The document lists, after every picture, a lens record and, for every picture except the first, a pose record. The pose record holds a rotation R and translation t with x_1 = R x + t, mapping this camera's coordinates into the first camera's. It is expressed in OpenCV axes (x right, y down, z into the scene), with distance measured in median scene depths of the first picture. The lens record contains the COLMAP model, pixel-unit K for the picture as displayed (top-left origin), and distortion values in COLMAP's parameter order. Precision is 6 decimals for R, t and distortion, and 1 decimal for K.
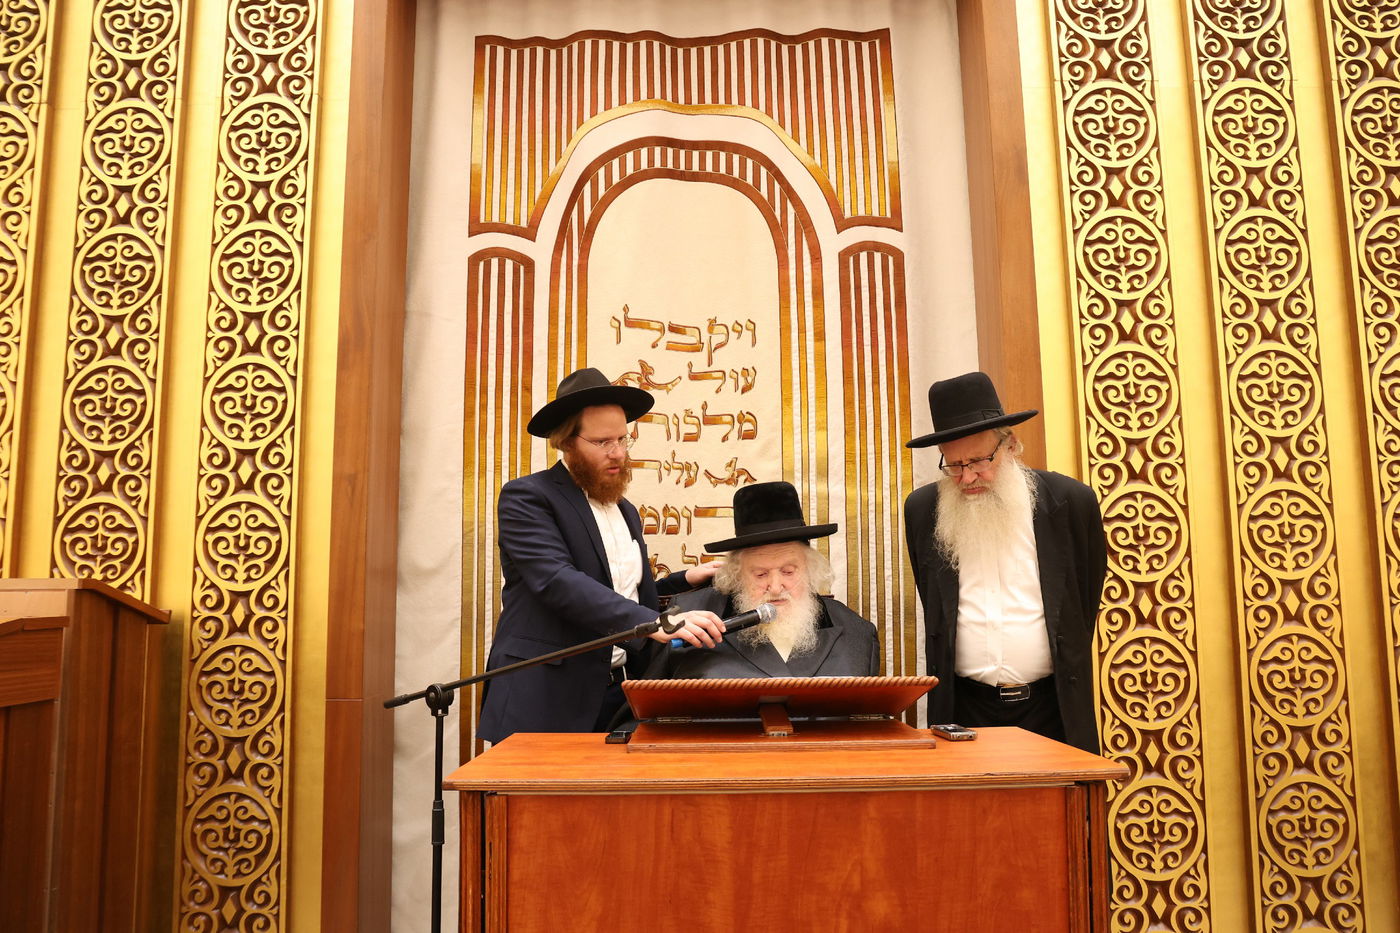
lens RADIAL K [[939.3, 0, 700.0], [0, 939.3, 466.5], [0, 0, 1]] dist [-0.067642, 0.000126]
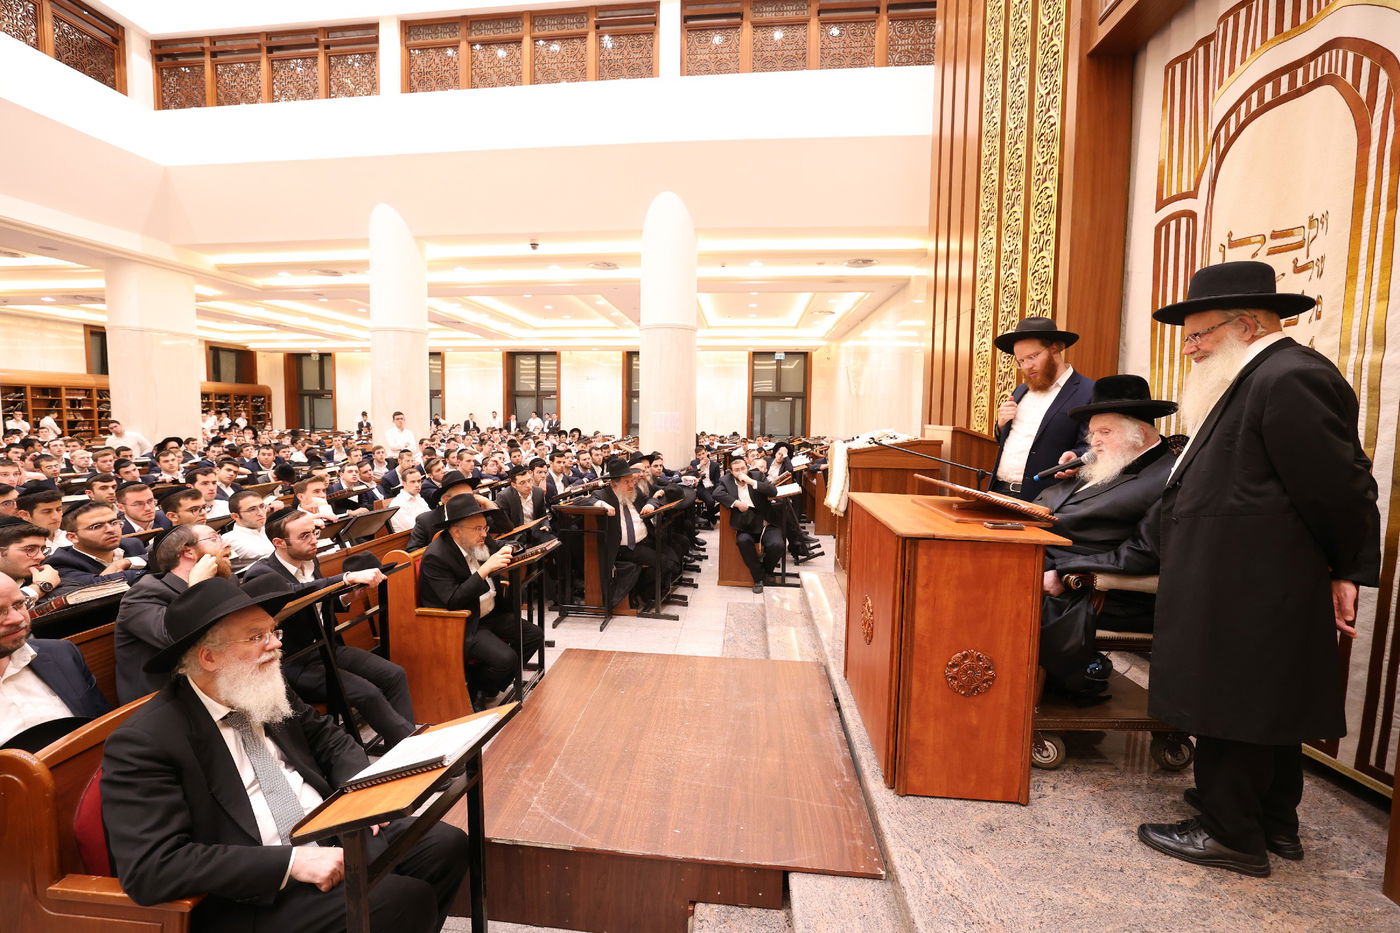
lens RADIAL K [[615.2, 0, 700.0], [0, 615.2, 466.5], [0, 0, 1]] dist [-0.002380, -0.000336]
pose [[-0.076605, 0.092015, -0.992807, 0.858106], [0.109152, 0.990522, 0.083381, 0.004174], [0.991069, -0.101980, -0.085923, 0.286424]]
